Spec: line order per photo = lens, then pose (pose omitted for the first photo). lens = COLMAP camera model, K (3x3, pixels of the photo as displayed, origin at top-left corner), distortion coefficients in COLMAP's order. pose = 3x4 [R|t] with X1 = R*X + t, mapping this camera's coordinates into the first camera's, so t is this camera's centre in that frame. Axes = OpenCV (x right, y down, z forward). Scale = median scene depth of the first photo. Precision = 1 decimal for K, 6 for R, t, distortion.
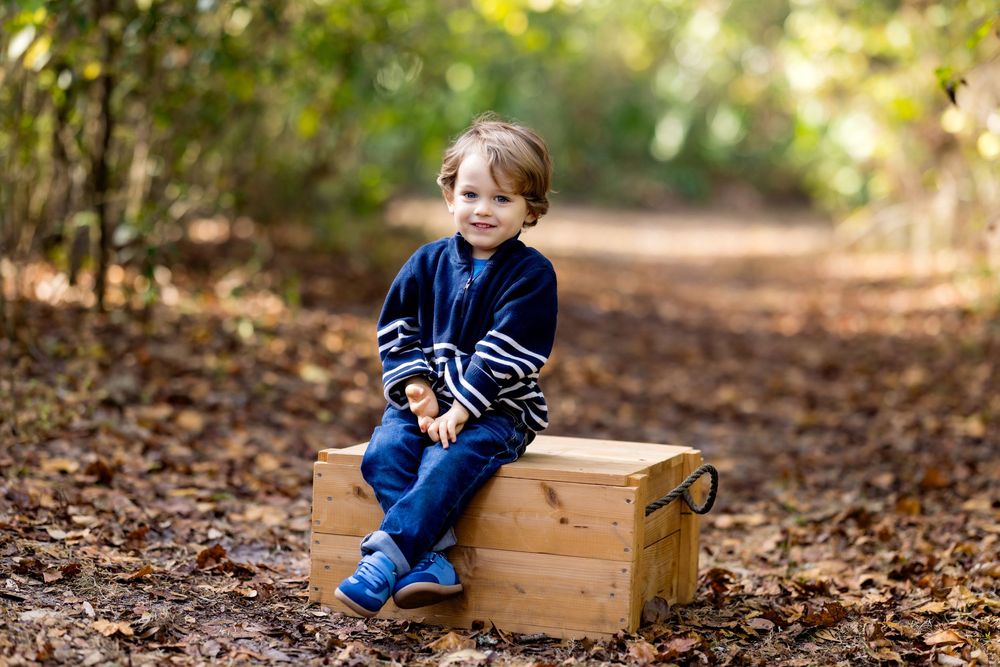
lens RADIAL K [[2899.0, 0, 493.9], [0, 2899.0, 331.8], [0, 0, 1]] dist [0.077536, 0.000000]
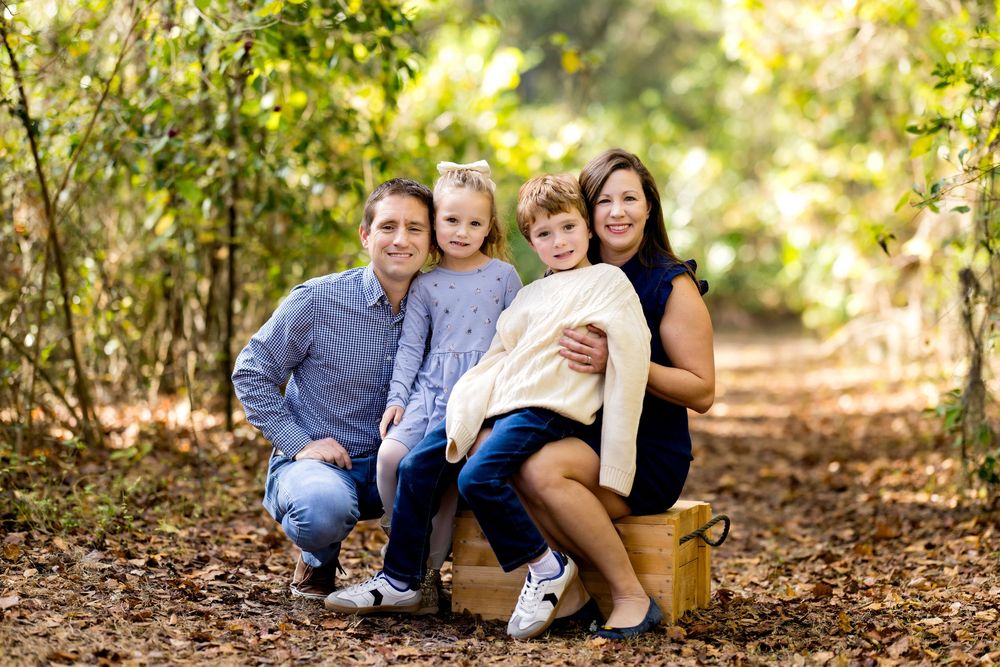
lens RADIAL K [[2899.0, 0, 498.4], [0, 2899.0, 329.0], [0, 0, 1]] dist [0.077536, 0.000000]
pose [[0.999485, -0.031972, 0.002899, -0.026956], [0.032068, 0.998535, -0.043575, 0.010687], [-0.001502, 0.043645, 0.999046, -0.345136]]
